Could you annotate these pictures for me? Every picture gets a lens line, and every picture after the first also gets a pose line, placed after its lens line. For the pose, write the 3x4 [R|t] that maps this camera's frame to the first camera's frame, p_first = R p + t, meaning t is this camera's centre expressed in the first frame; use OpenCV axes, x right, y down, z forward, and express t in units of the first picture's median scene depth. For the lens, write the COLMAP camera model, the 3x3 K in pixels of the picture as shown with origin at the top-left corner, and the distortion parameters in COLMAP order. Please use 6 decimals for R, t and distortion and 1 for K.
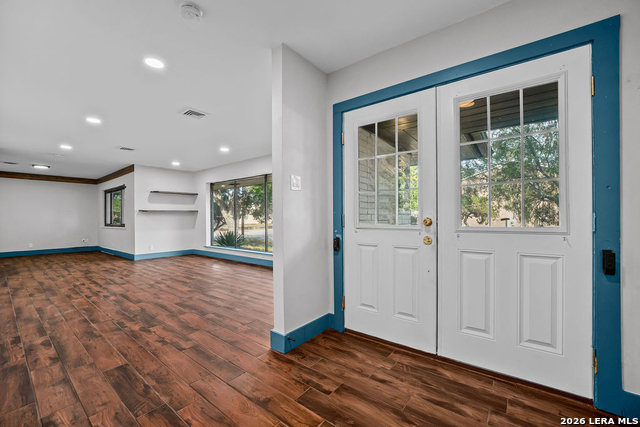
lens RADIAL K [[254.6, 0, 320.1], [0, 254.6, 216.0], [0, 0, 1]] dist [-0.012691, 0.000277]
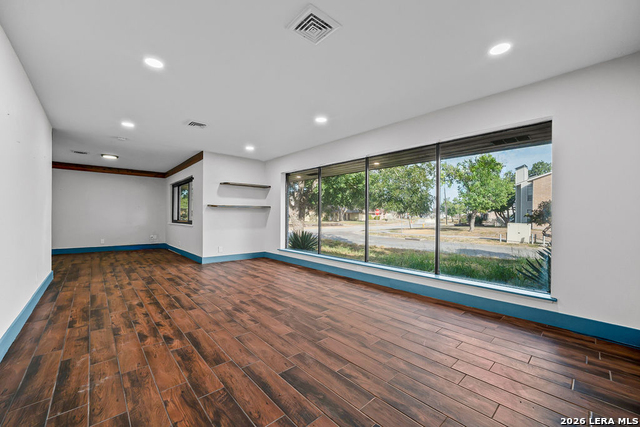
lens RADIAL K [[254.6, 0, 326.6], [0, 254.6, 214.5], [0, 0, 1]] dist [-0.012691, 0.000277]
pose [[0.986457, 0.012032, -0.163577, -0.198100], [-0.011842, 0.999928, 0.002141, 0.002597], [0.163591, -0.000175, 0.986528, 0.245104]]
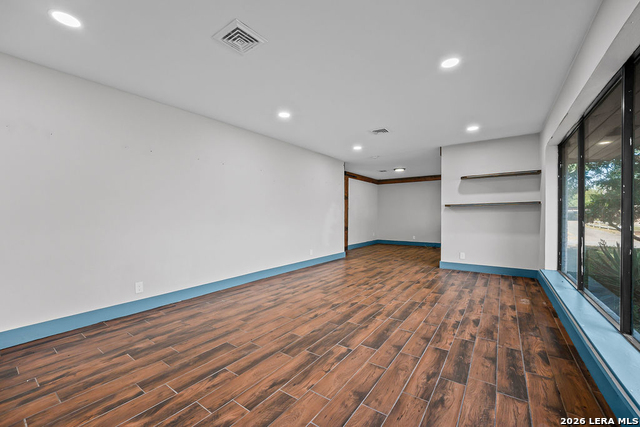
lens RADIAL K [[254.6, 0, 310.7], [0, 254.6, 222.3], [0, 0, 1]] dist [-0.012691, 0.000277]
pose [[0.025969, 0.029338, -0.999232, 0.055801], [0.014379, 0.999455, 0.029718, 0.000550], [0.999559, -0.015140, 0.025533, 0.613472]]
